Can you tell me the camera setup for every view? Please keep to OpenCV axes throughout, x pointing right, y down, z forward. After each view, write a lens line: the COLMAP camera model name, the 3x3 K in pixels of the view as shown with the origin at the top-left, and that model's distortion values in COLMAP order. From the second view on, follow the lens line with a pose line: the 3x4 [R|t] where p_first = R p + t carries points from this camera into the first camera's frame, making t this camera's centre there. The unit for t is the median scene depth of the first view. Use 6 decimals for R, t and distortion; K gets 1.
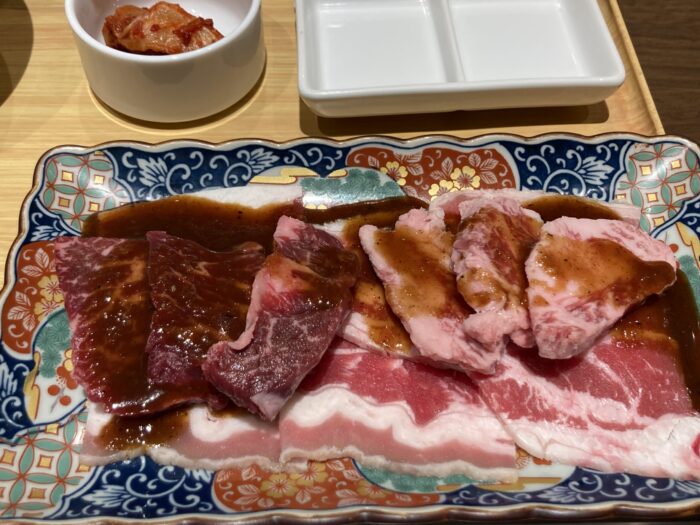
lens RADIAL K [[739.7, 0, 350.0], [0, 739.7, 262.5], [0, 0, 1]] dist [0.161717, -0.434984]
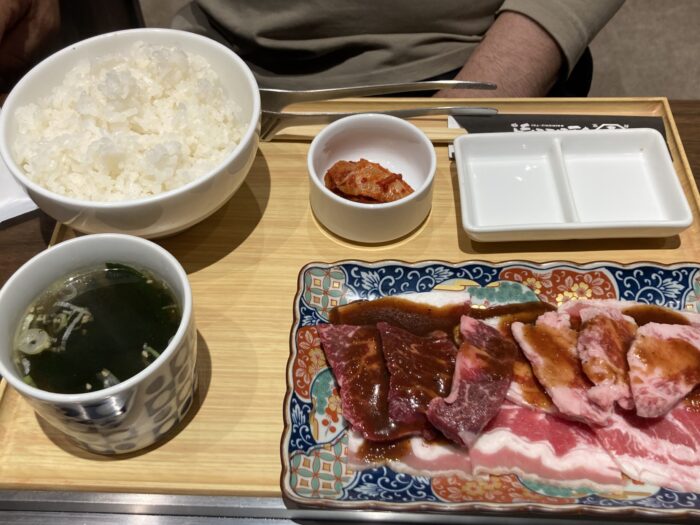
lens RADIAL K [[739.7, 0, 350.0], [0, 739.7, 262.5], [0, 0, 1]] dist [0.161717, -0.434984]
pose [[0.997032, 0.026627, -0.072234, -0.229569], [-0.030709, 0.997959, -0.055996, -0.083728], [0.070596, 0.058048, 0.995815, -0.599948]]
